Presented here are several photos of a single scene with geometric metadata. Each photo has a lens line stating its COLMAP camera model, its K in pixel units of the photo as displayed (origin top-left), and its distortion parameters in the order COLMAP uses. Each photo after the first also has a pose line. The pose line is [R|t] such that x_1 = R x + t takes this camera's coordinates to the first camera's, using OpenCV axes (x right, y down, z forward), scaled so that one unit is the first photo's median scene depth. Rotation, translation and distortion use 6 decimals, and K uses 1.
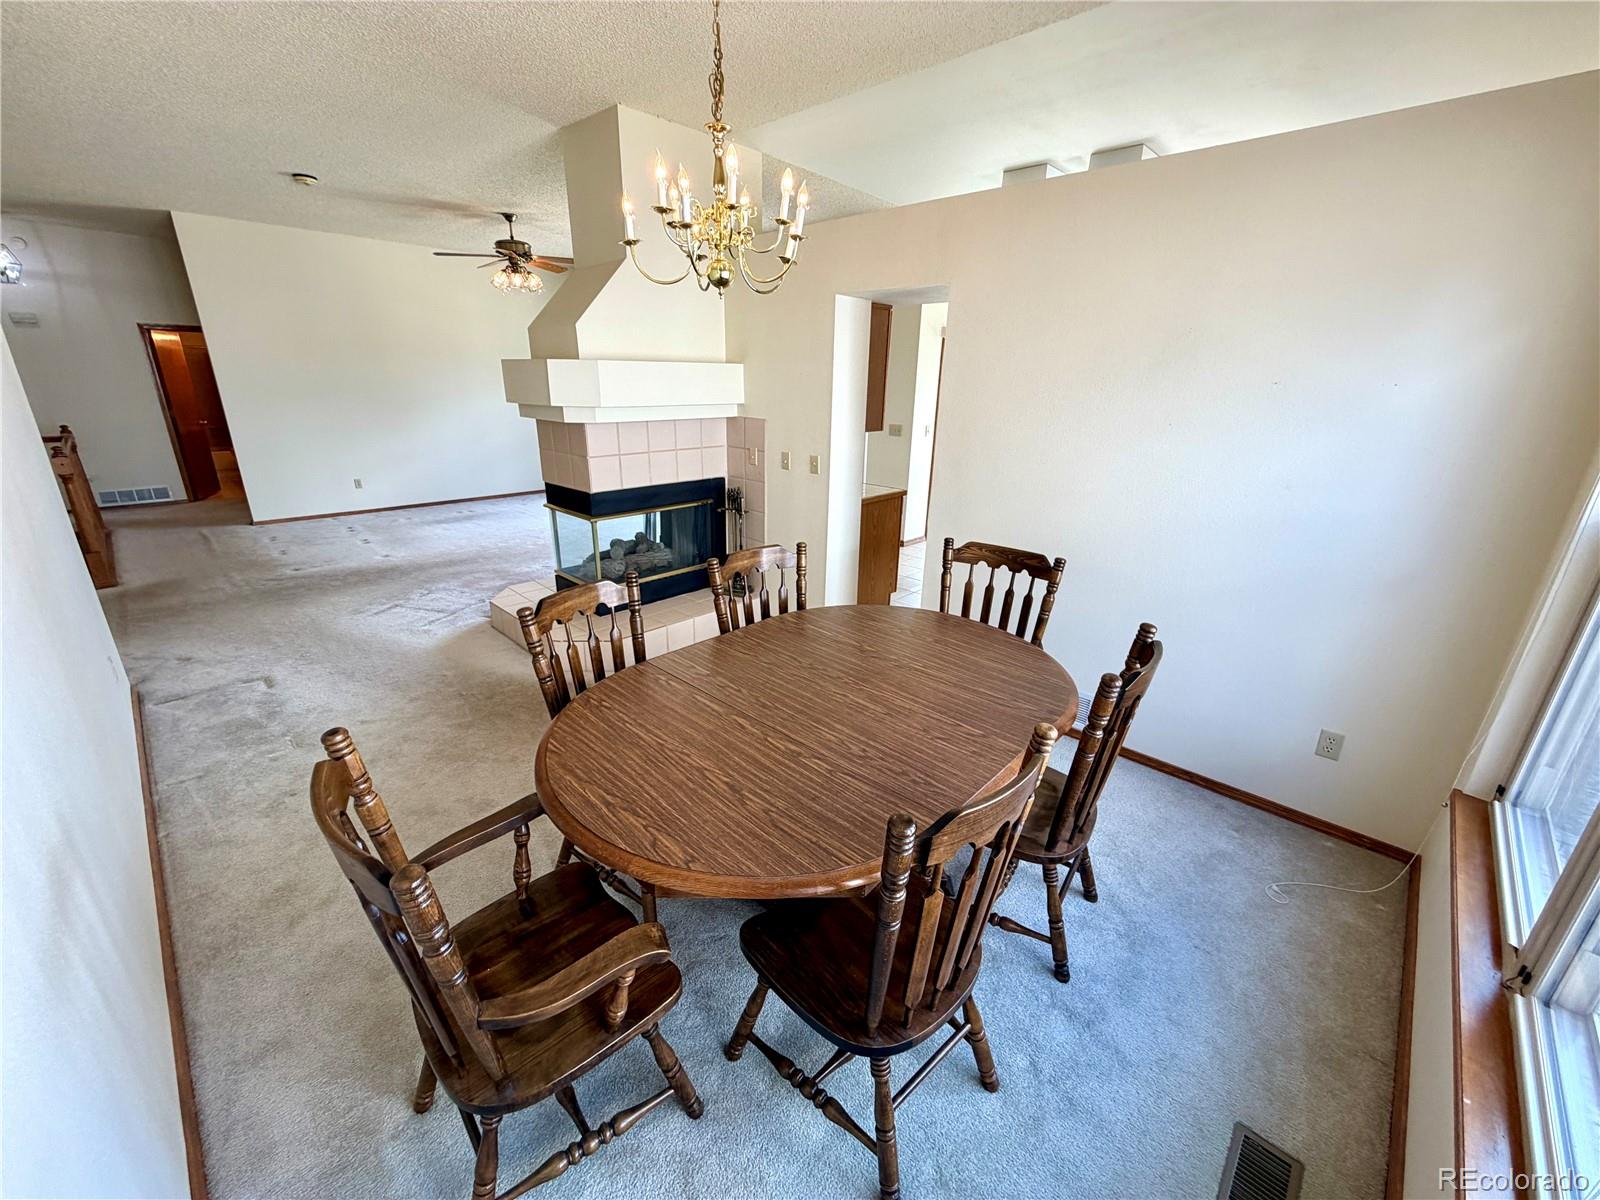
lens RADIAL K [[639.1, 0, 800.0], [0, 639.1, 600.0], [0, 0, 1]] dist [0.001054, -0.000100]
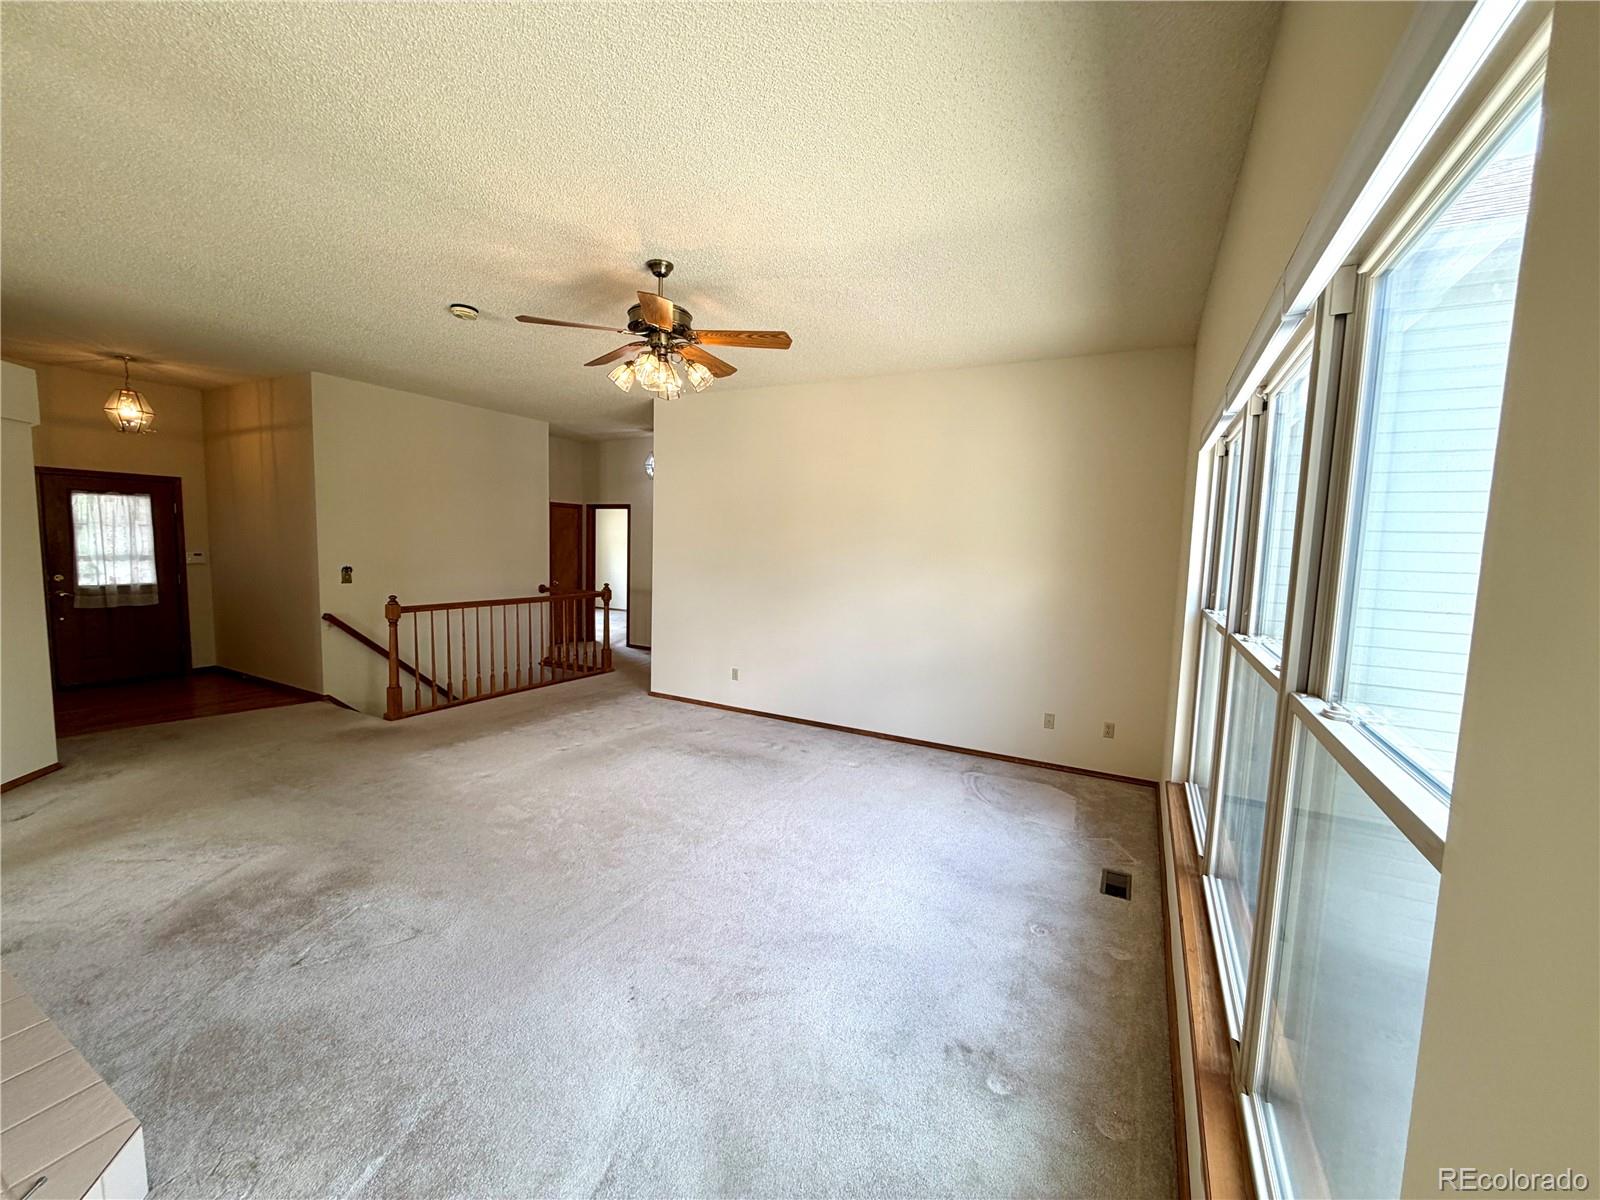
lens RADIAL K [[639.1, 0, 800.0], [0, 639.1, 600.0], [0, 0, 1]] dist [0.001054, -0.000100]
pose [[0.273985, 0.076412, -0.958694, 0.132611], [-0.341193, 0.939721, -0.022609, -0.361475], [0.899177, 0.333294, 0.283541, 1.045688]]
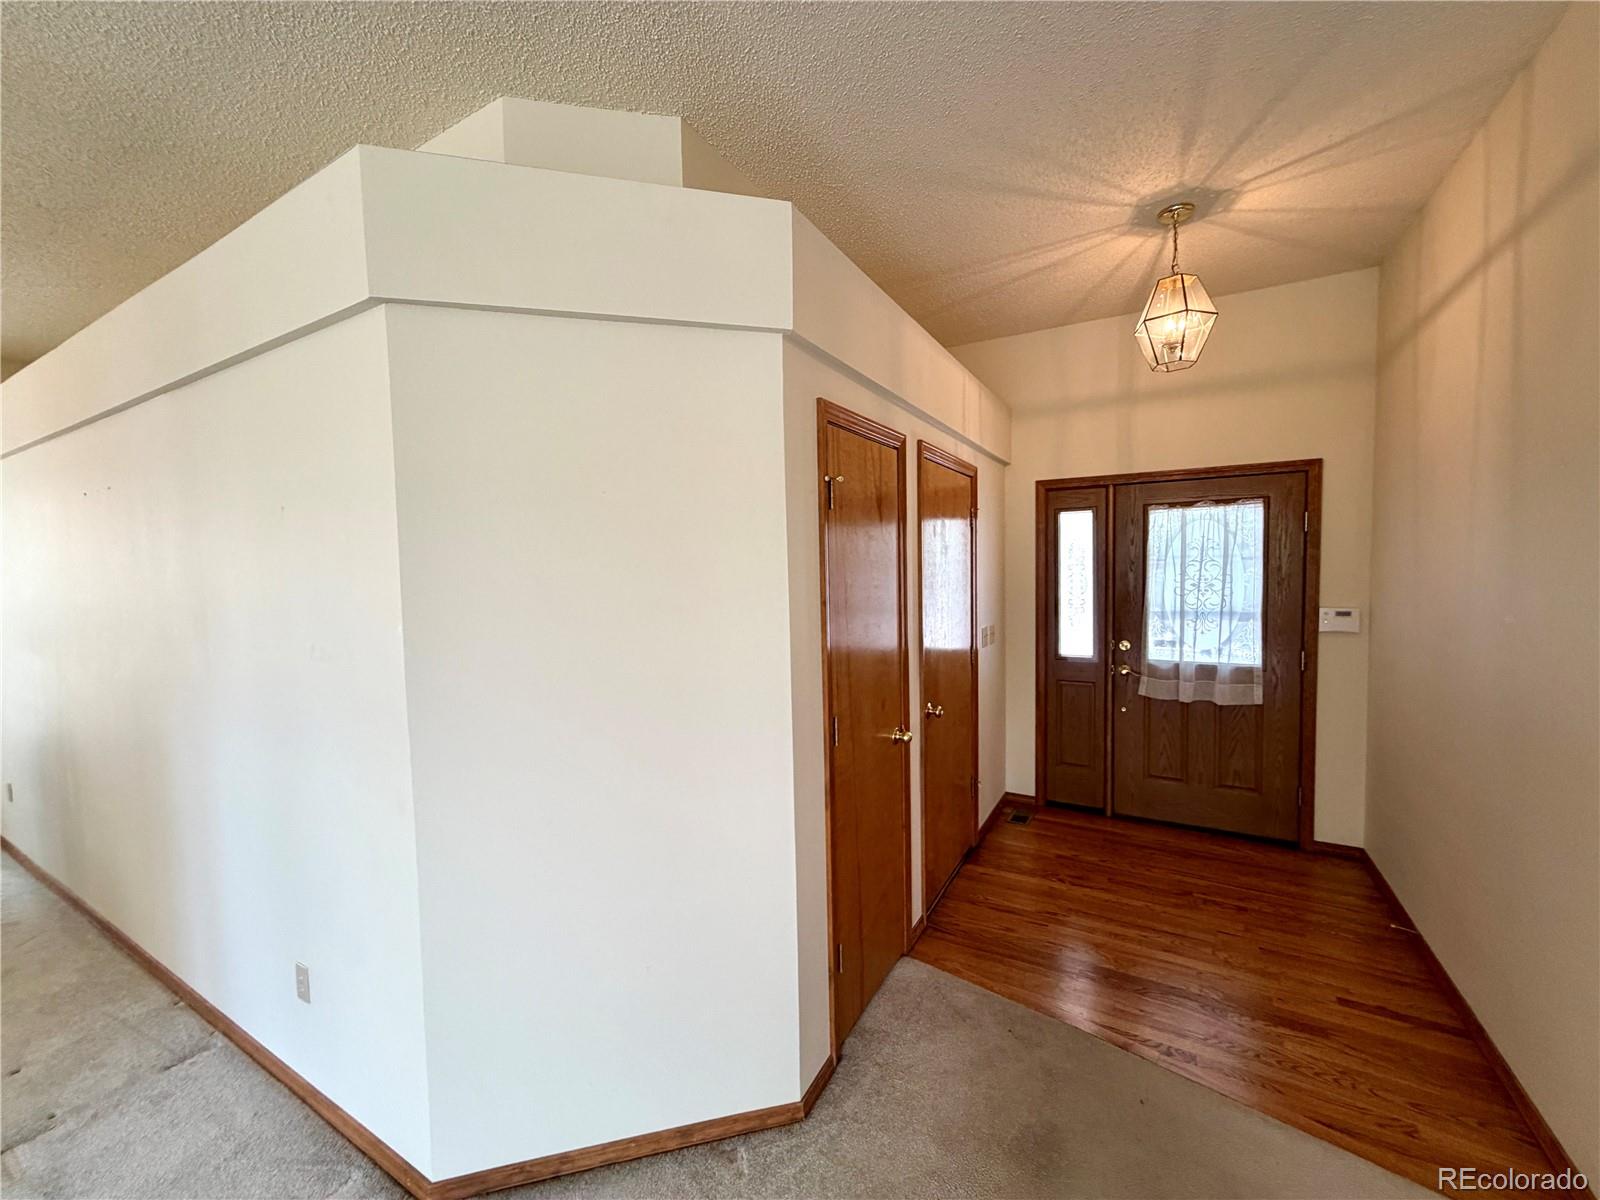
lens RADIAL K [[639.1, 0, 800.0], [0, 639.1, 600.0], [0, 0, 1]] dist [0.001054, -0.000100]
pose [[-0.969911, 0.009875, -0.243259, -0.688984], [-0.082755, 0.926311, 0.367560, -0.270281], [0.228963, 0.376631, -0.897622, 0.754193]]
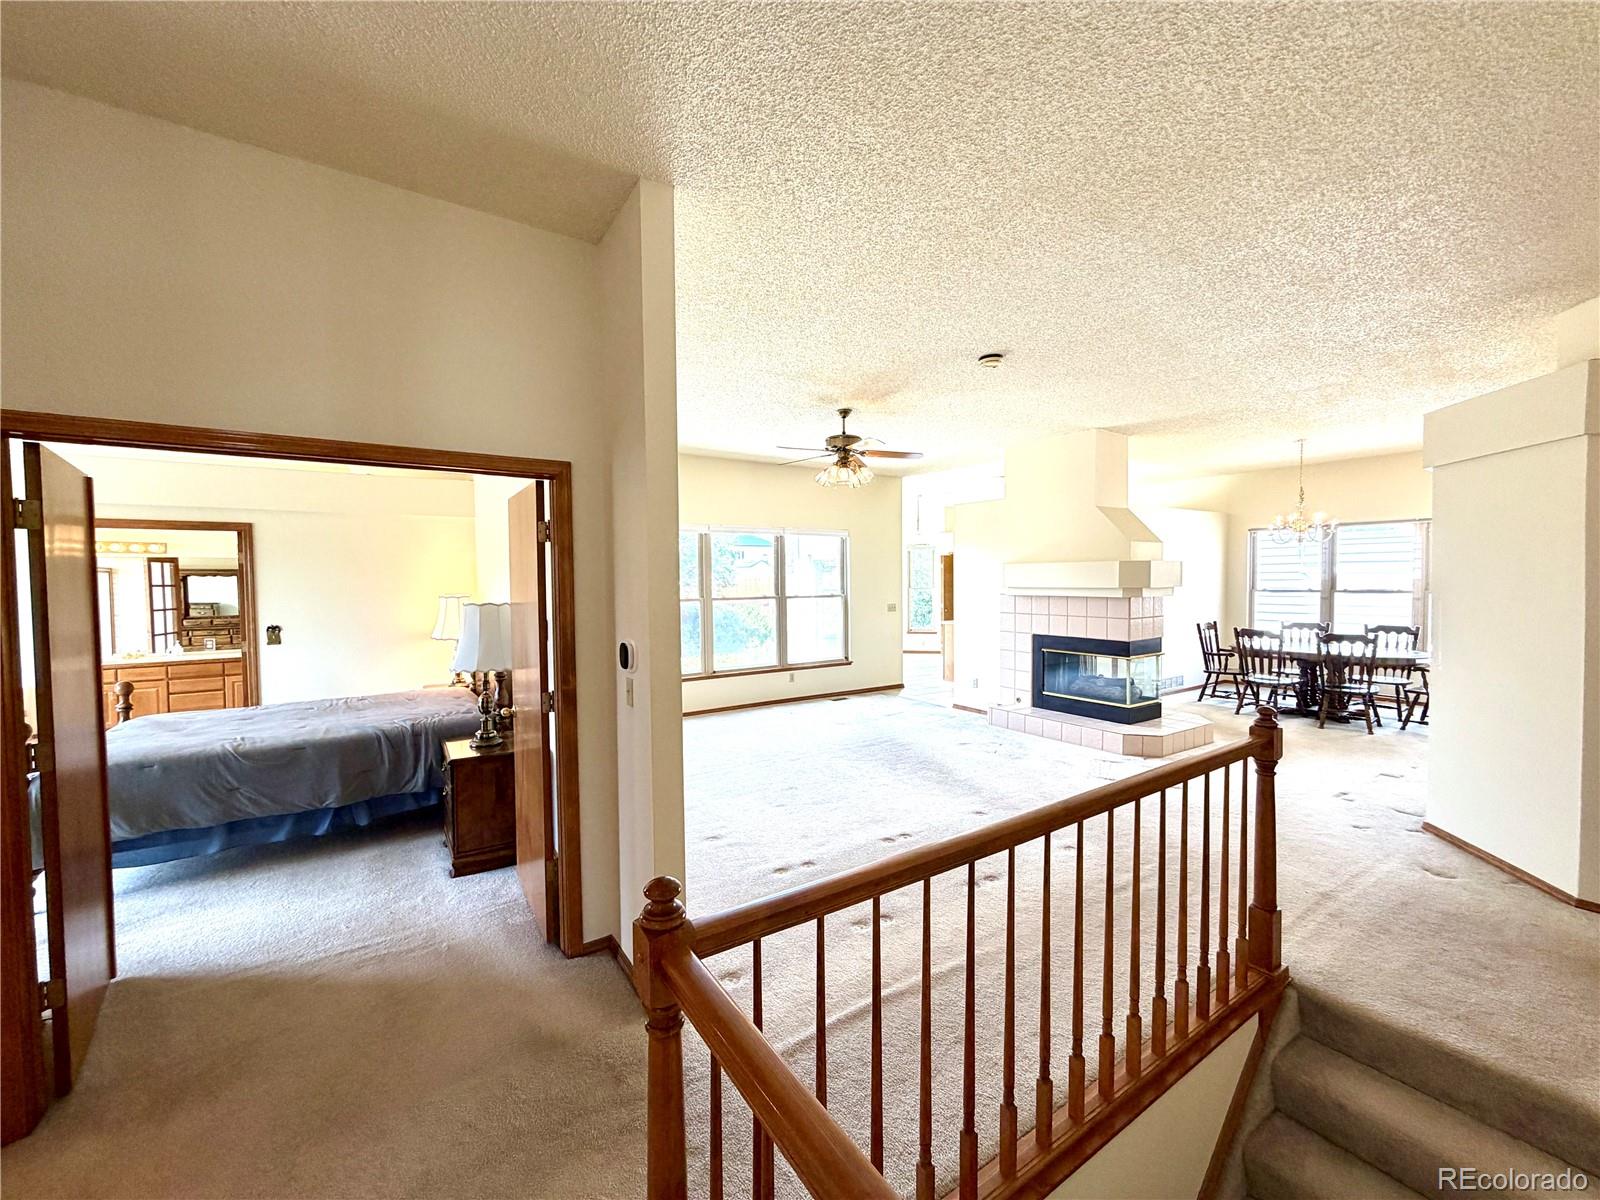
lens RADIAL K [[639.1, 0, 800.0], [0, 639.1, 600.0], [0, 0, 1]] dist [0.001054, -0.000100]
pose [[0.215585, -0.058063, 0.974757, -1.380376], [0.335132, 0.941999, -0.018009, -0.350115], [-0.917175, 0.330554, 0.222540, 0.943692]]
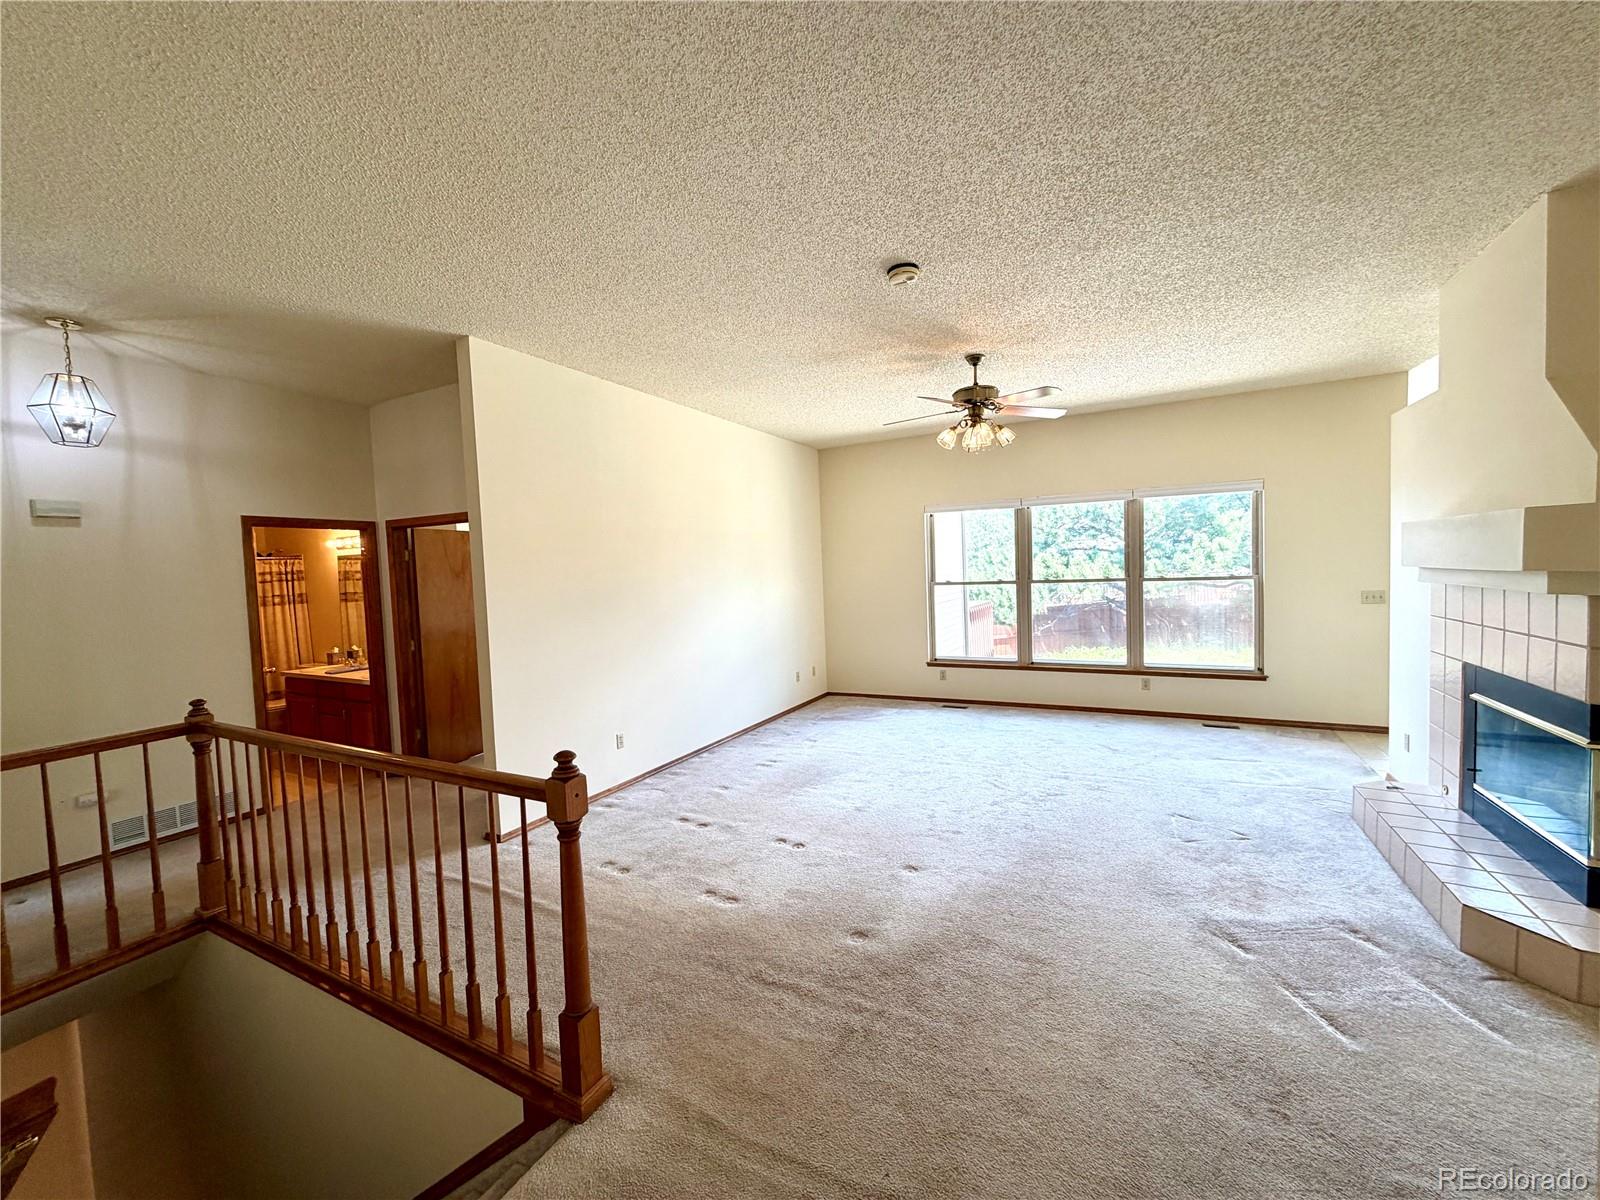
lens RADIAL K [[639.1, 0, 800.0], [0, 639.1, 600.0], [0, 0, 1]] dist [0.001054, -0.000100]
pose [[0.960261, -0.070393, 0.270081, -0.876775], [0.143919, 0.953986, -0.263054, -0.159642], [-0.239136, 0.291470, 0.926207, 0.434587]]
